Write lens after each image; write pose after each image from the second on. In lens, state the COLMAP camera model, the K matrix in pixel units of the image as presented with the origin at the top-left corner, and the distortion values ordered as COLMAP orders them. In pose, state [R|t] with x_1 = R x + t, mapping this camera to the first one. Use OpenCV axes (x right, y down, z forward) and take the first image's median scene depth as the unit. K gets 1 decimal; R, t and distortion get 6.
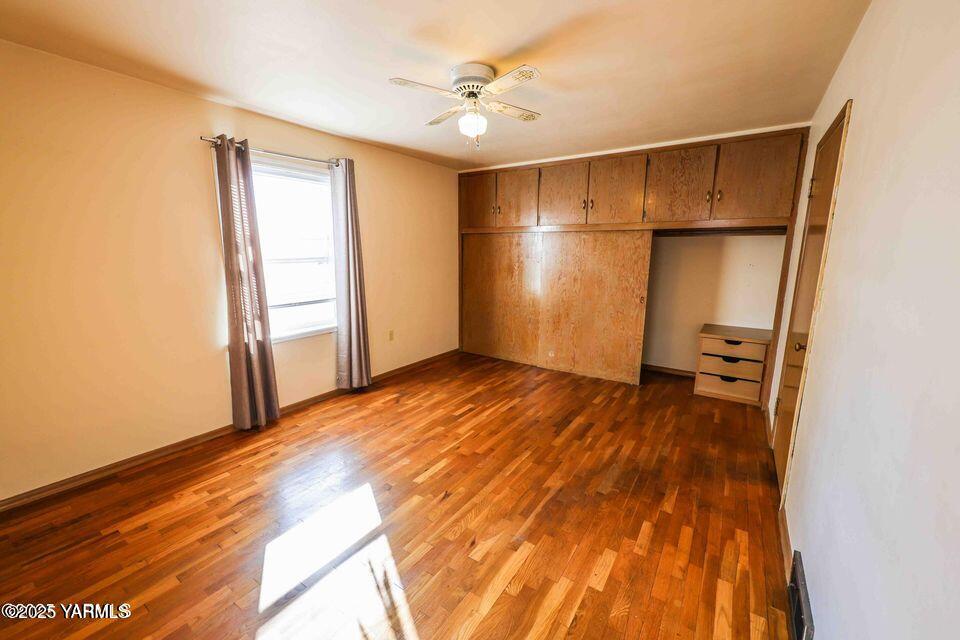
lens RADIAL K [[363.0, 0, 480.0], [0, 363.0, 320.0], [0, 0, 1]] dist [-0.000657, -0.000014]
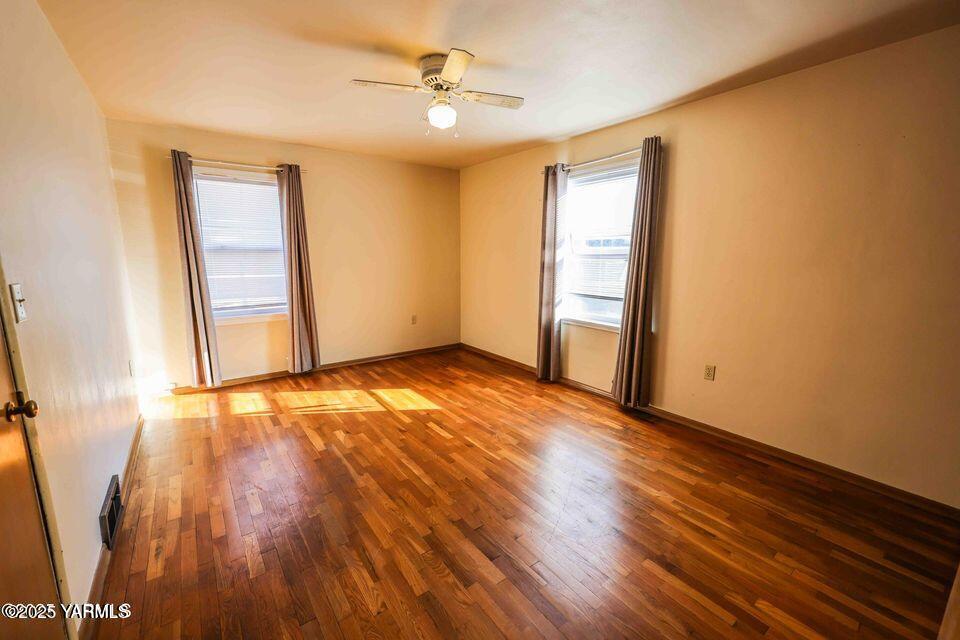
lens RADIAL K [[387.3, 0, 480.0], [0, 387.3, 320.0], [0, 0, 1]] dist [0.000873, 0.000209]
pose [[-0.301700, 0.152847, -0.941071, 0.867806], [-0.187913, 0.958170, 0.215867, -0.200011], [0.934701, 0.241967, -0.260358, 1.246531]]
